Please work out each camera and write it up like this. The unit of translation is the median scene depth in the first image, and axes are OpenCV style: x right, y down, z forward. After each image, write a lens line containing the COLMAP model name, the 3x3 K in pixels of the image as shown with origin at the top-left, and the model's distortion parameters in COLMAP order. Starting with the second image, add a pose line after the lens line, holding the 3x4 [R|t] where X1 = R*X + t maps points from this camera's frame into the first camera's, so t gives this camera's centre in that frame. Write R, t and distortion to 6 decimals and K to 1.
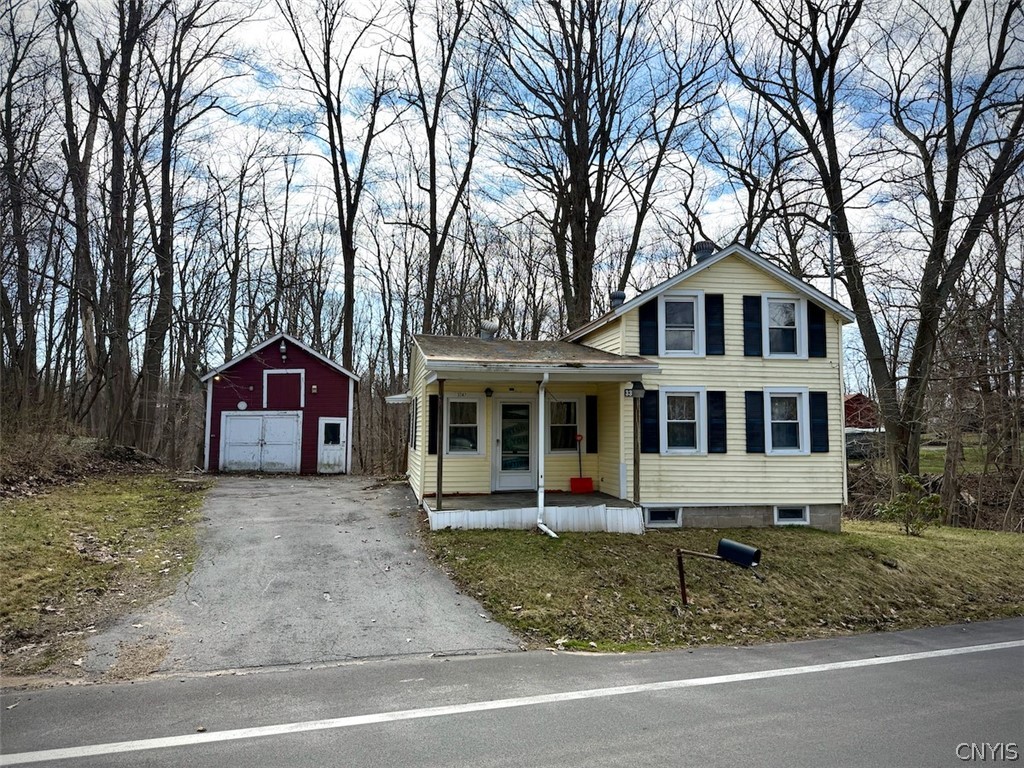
lens RADIAL K [[710.7, 0, 549.7], [0, 710.7, 392.9], [0, 0, 1]] dist [0.063801, -0.038152]
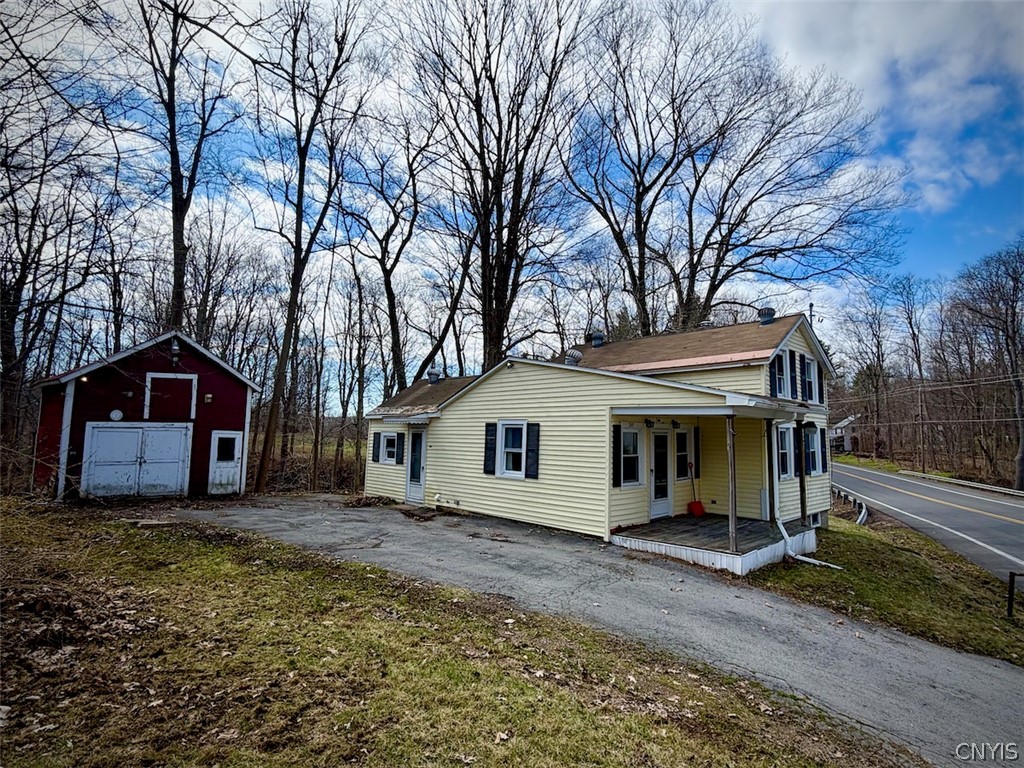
lens RADIAL K [[521.7, 0, 509.6], [0, 521.7, 386.2], [0, 0, 1]] dist [0.002268, 0.000247]
pose [[0.837470, 0.063163, 0.542820, -0.374307], [-0.043642, 0.997856, -0.048780, -0.005059], [-0.544737, 0.017162, 0.838431, 0.265409]]
